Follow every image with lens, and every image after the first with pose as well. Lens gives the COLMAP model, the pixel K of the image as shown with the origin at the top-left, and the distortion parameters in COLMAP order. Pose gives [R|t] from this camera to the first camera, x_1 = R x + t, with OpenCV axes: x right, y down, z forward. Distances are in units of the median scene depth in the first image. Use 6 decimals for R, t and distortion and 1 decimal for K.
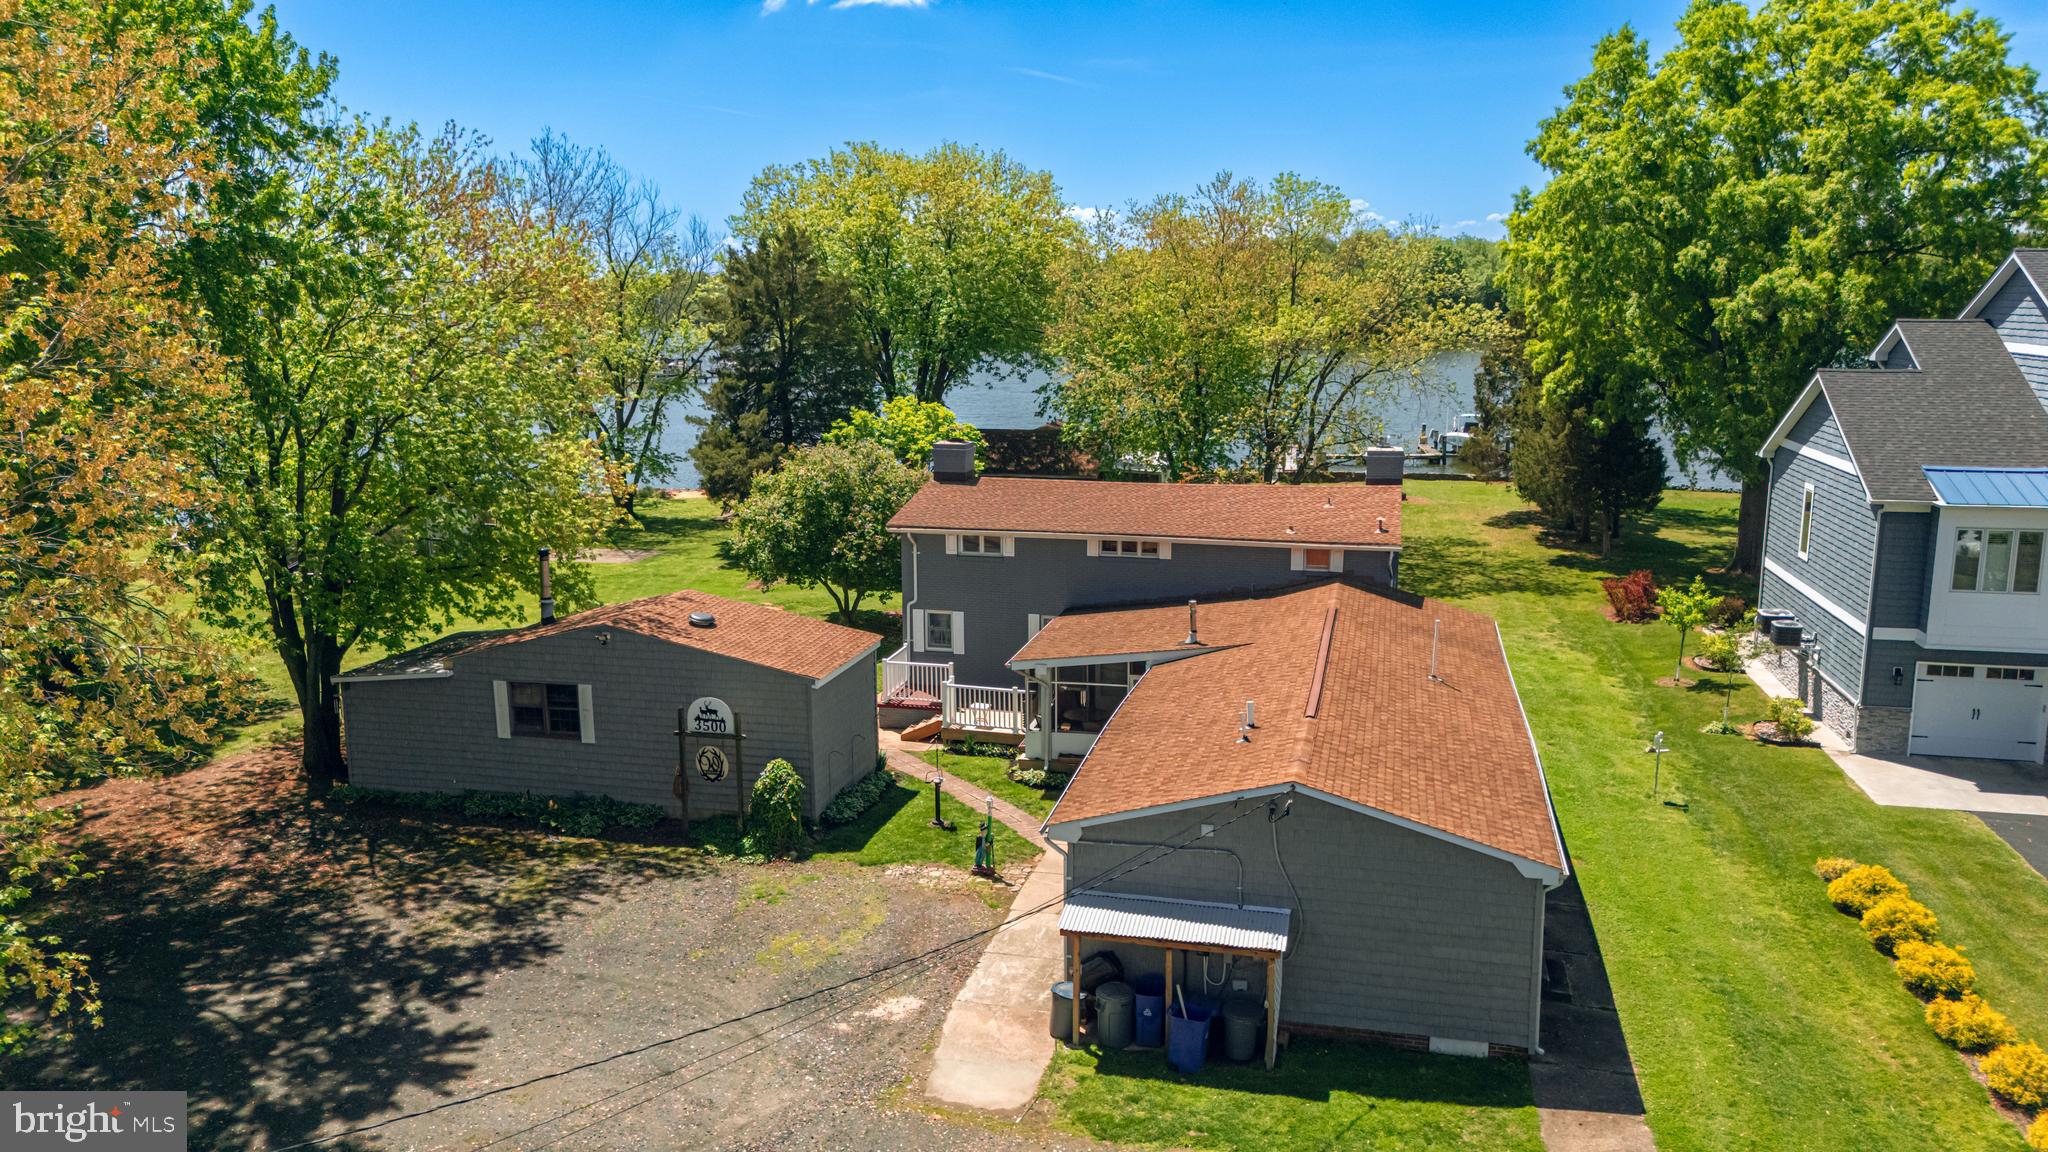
lens RADIAL K [[1513.5, 0, 1026.6], [0, 1513.5, 579.8], [0, 0, 1]] dist [0.069622, -0.066274]
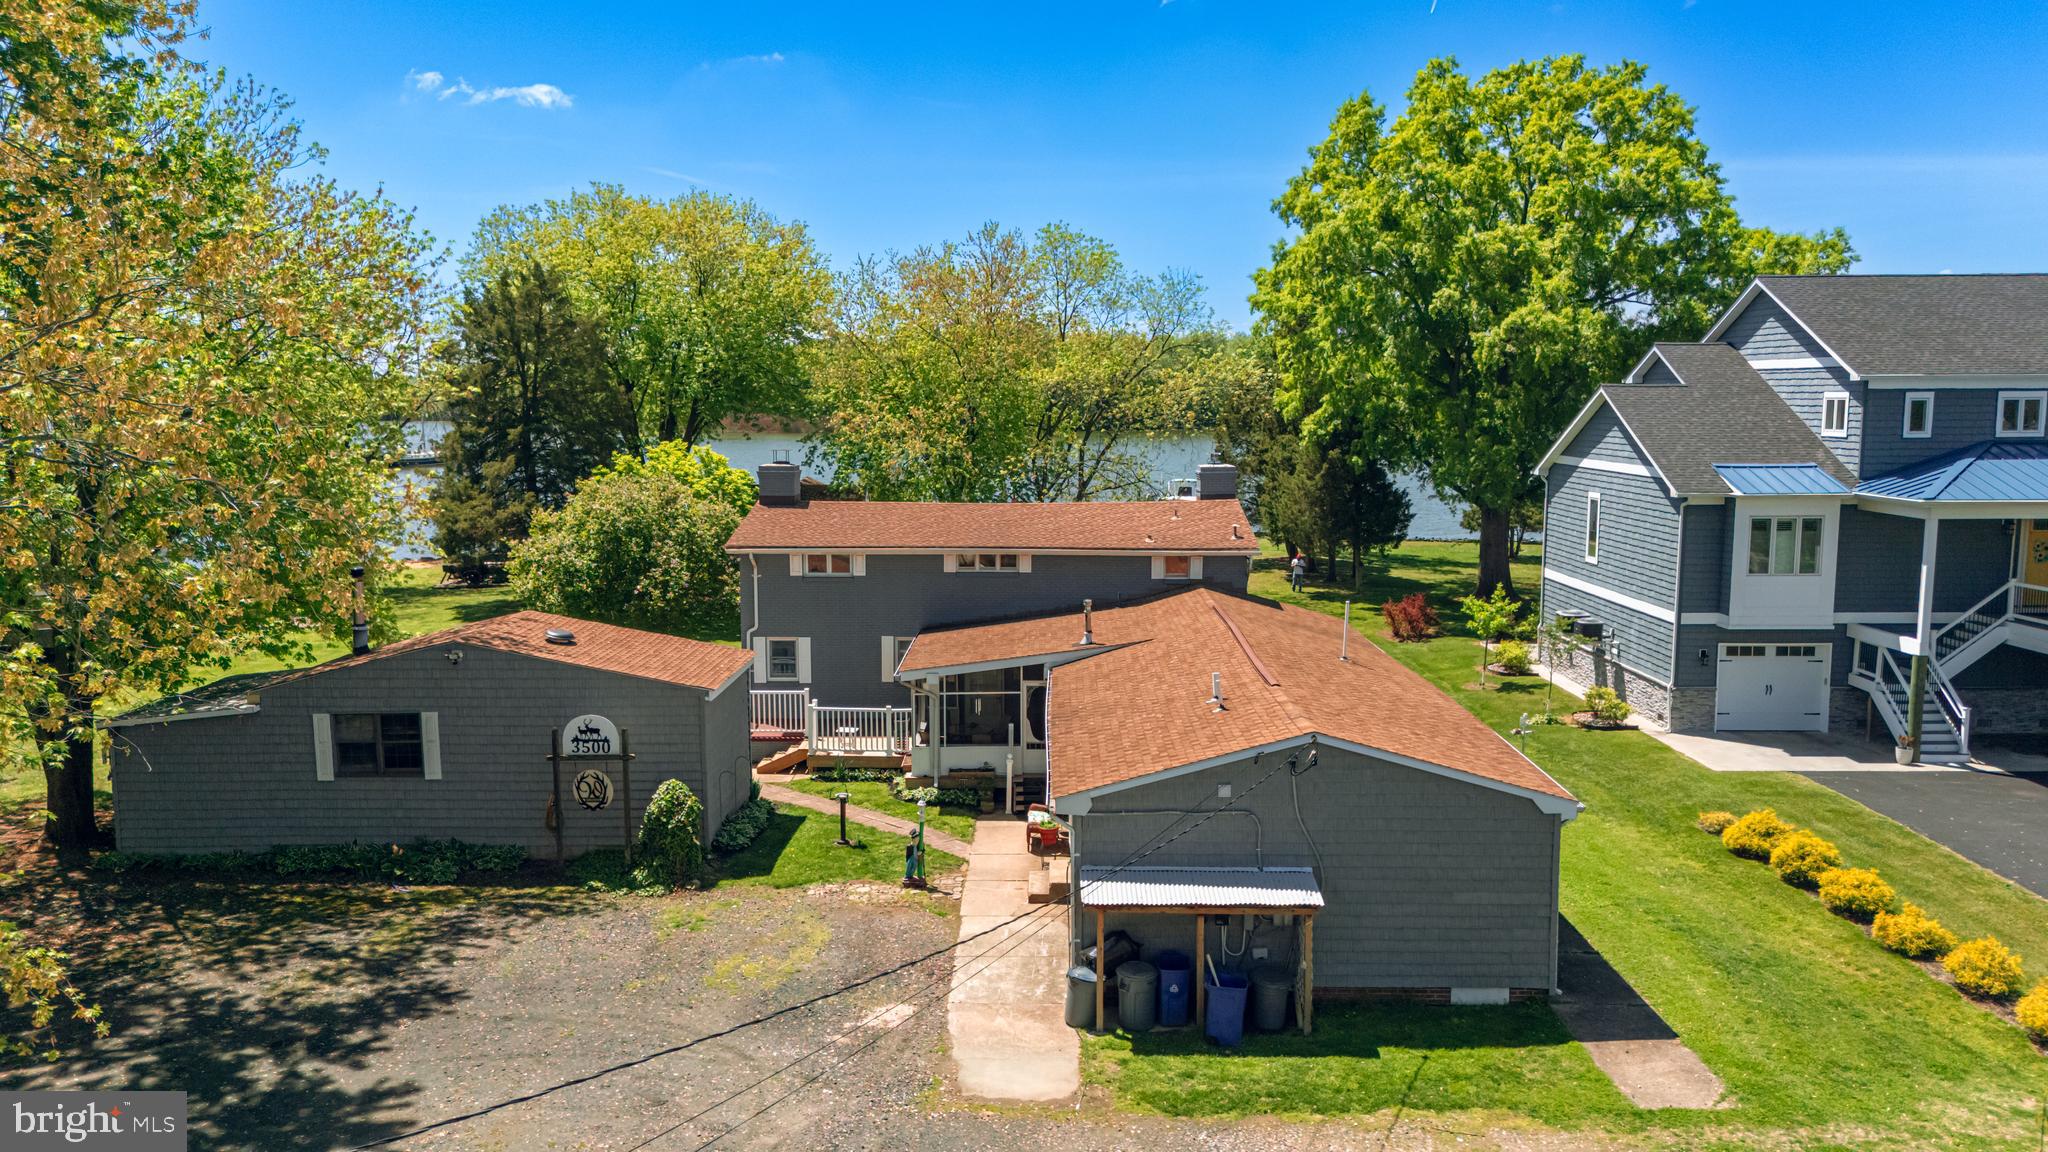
lens RADIAL K [[1513.5, 0, 1030.4], [0, 1513.5, 578.0], [0, 0, 1]] dist [0.069622, -0.066274]
pose [[0.974536, -0.025721, 0.222751, -0.150834], [0.040183, 0.997351, -0.060637, 0.060669], [-0.220601, 0.068044, 0.972988, 0.062744]]
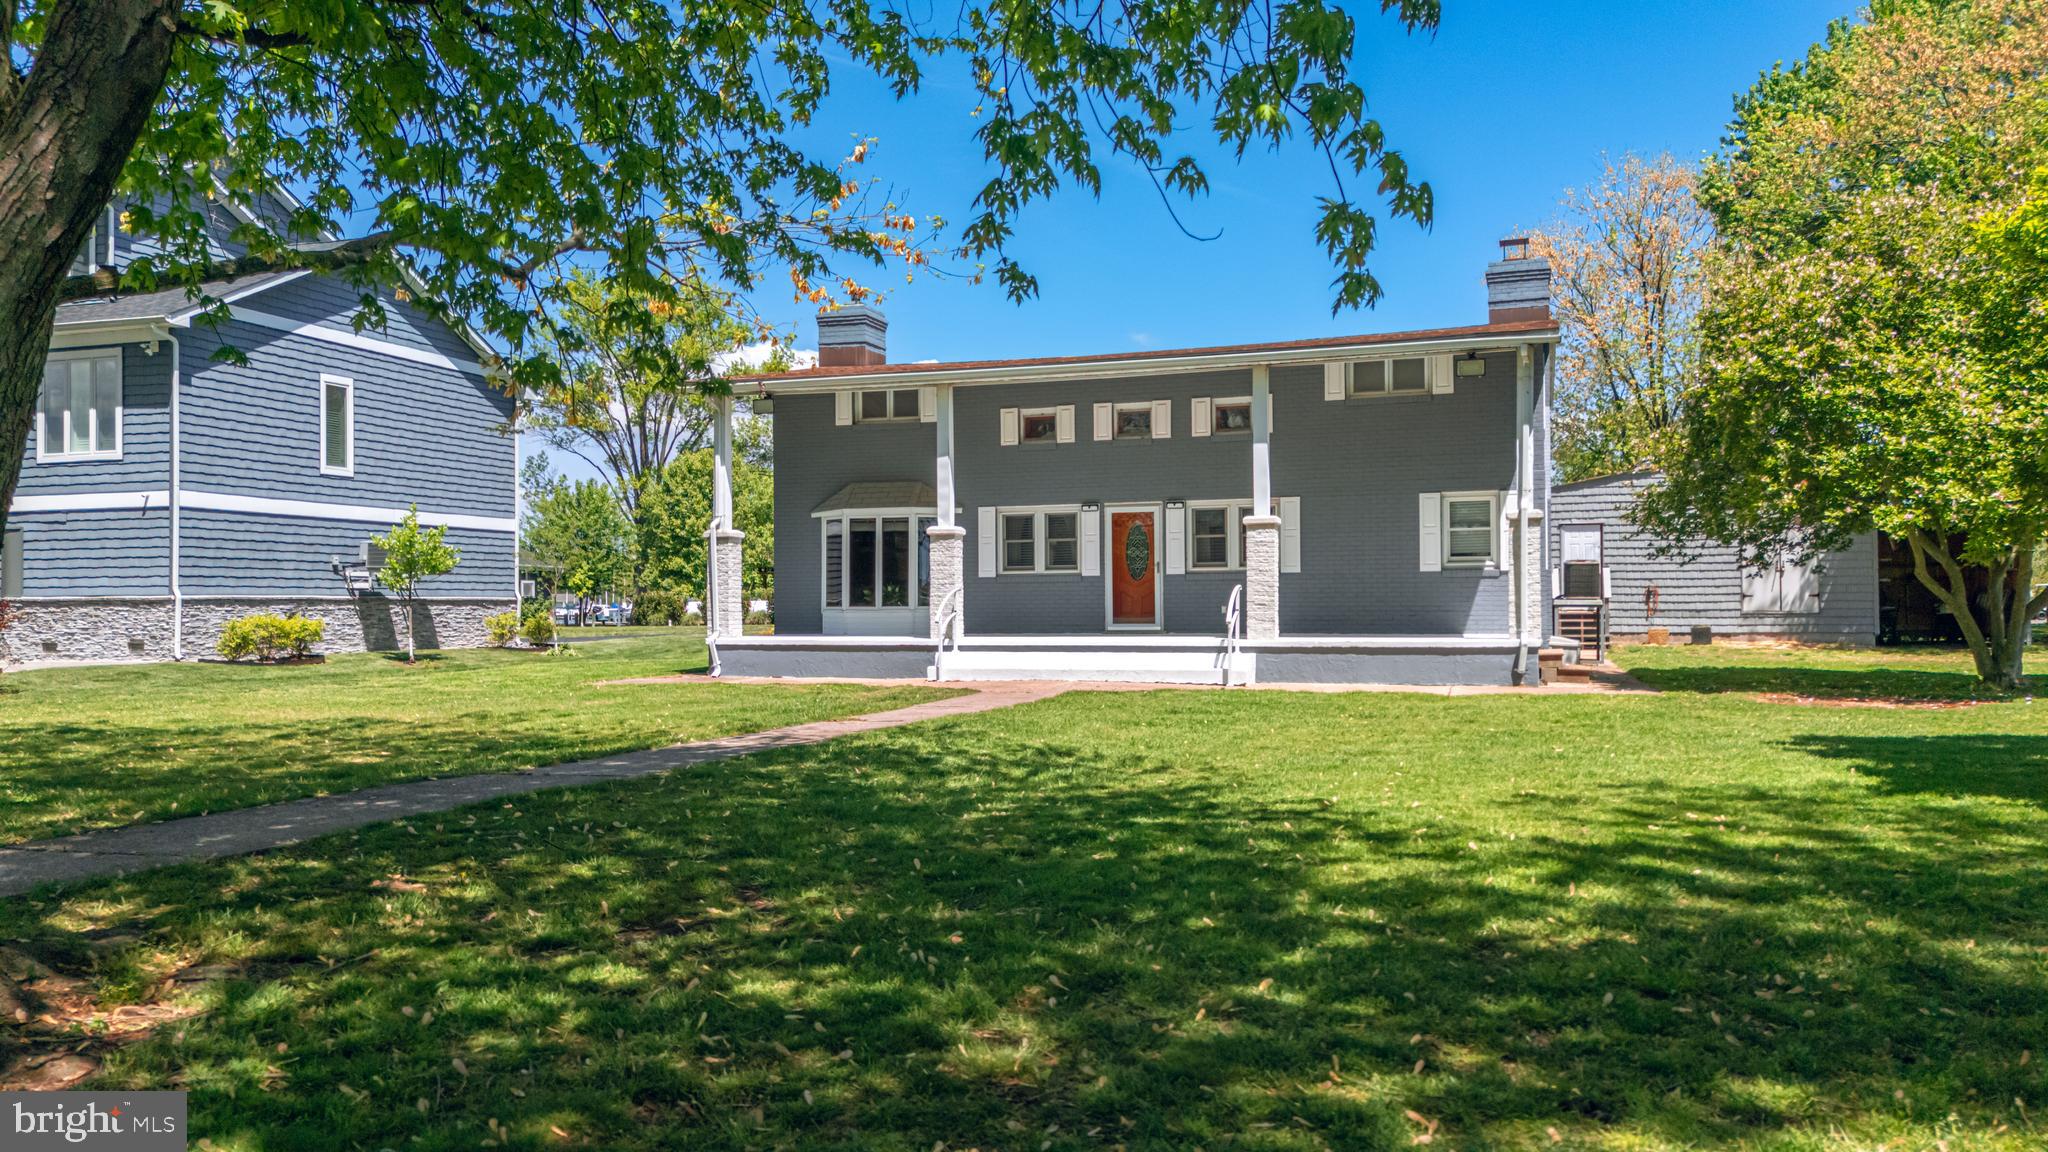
lens RADIAL K [[1513.5, 0, 1017.9], [0, 1513.5, 583.6], [0, 0, 1]] dist [0.069622, -0.066274]
pose [[-0.995454, 0.008712, 0.094843, 0.126391], [0.024803, 0.985160, 0.169835, -0.107147], [-0.091955, 0.171415, -0.980898, 2.270625]]
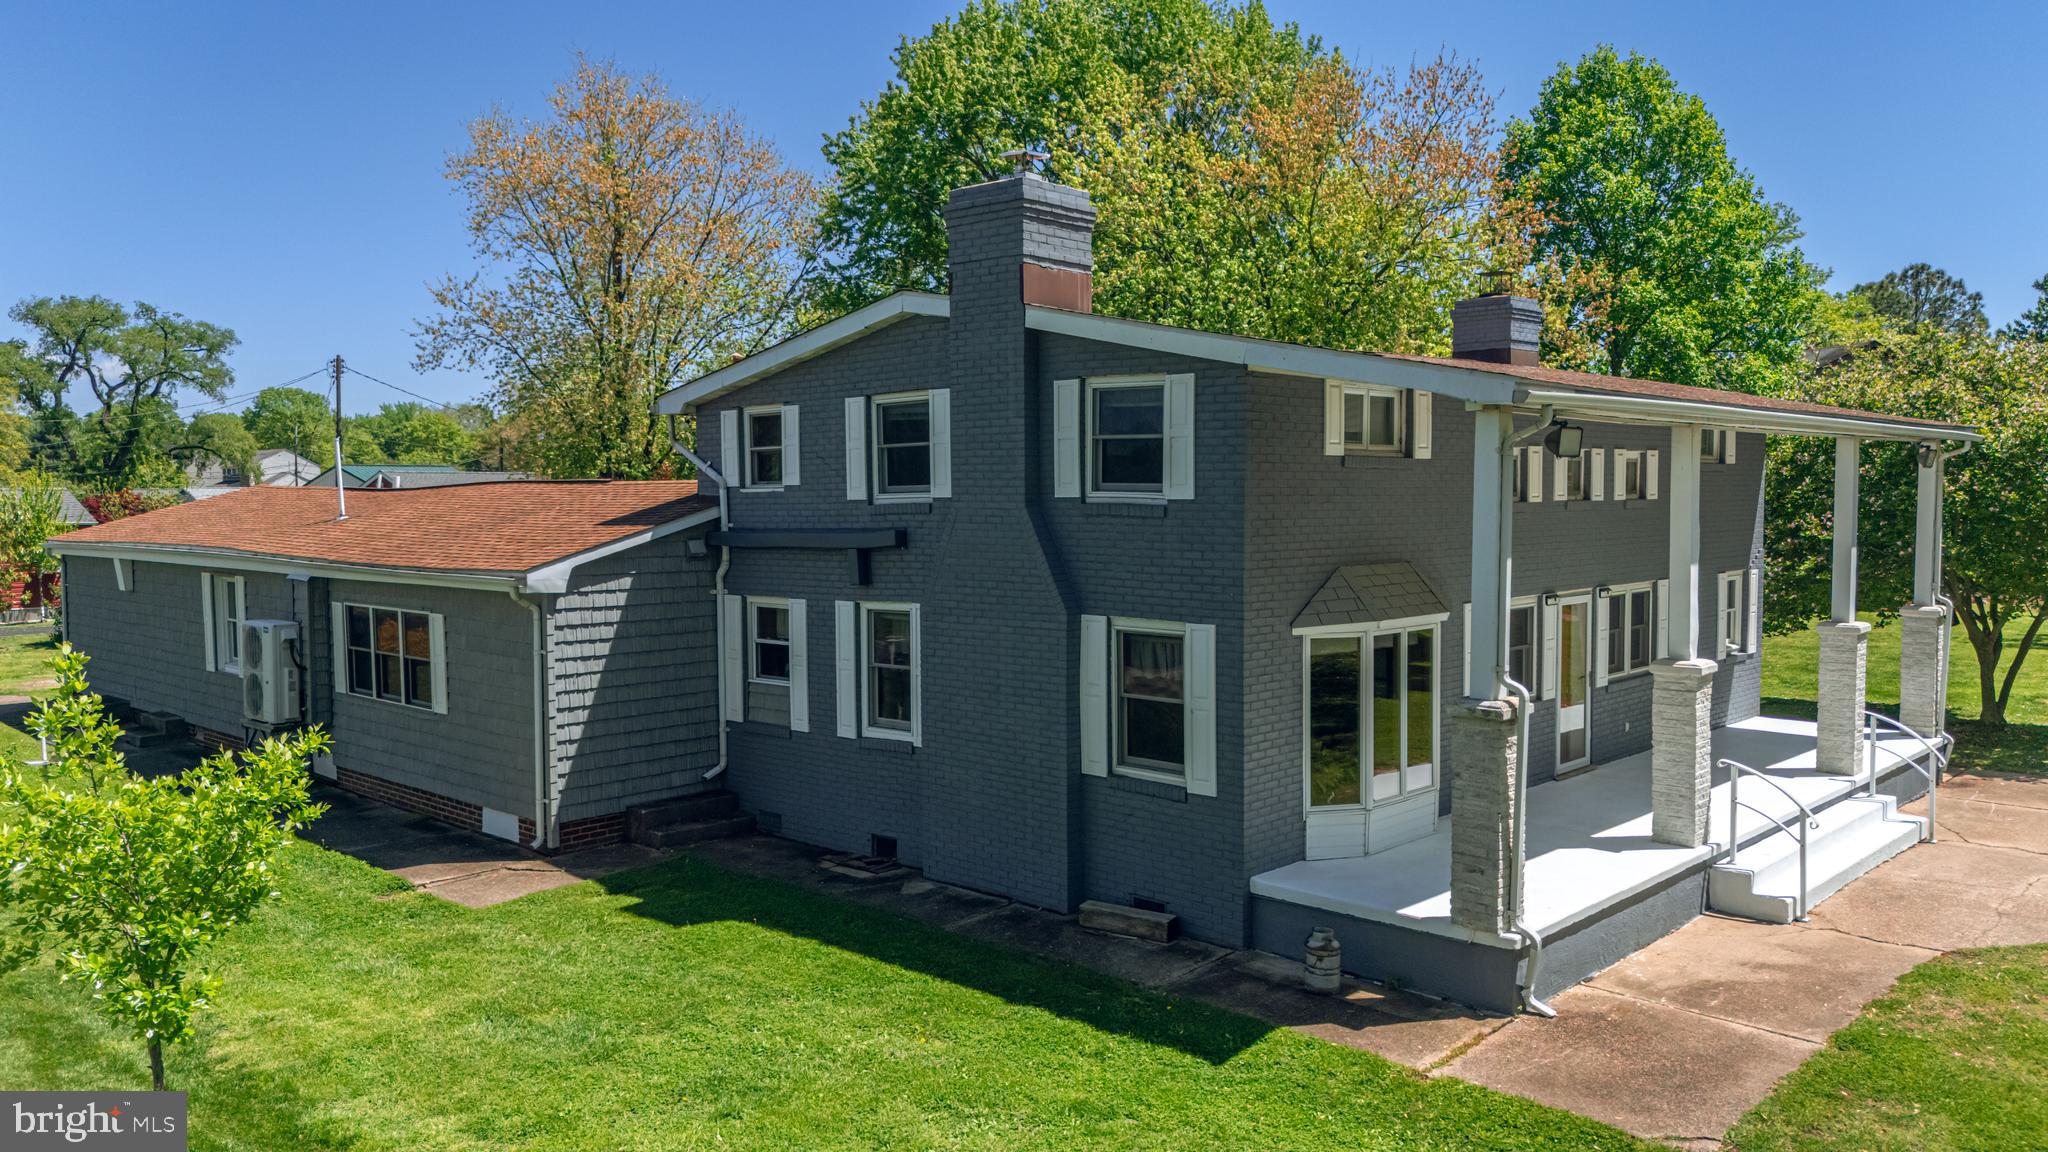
lens RADIAL K [[1513.5, 0, 1032.2], [0, 1513.5, 574.9], [0, 0, 1]] dist [0.069622, -0.066274]
pose [[-0.504046, 0.059134, -0.861650, 0.719641], [-0.151262, 0.976190, 0.155479, -0.074785], [0.850328, 0.208703, -0.483100, 1.586961]]
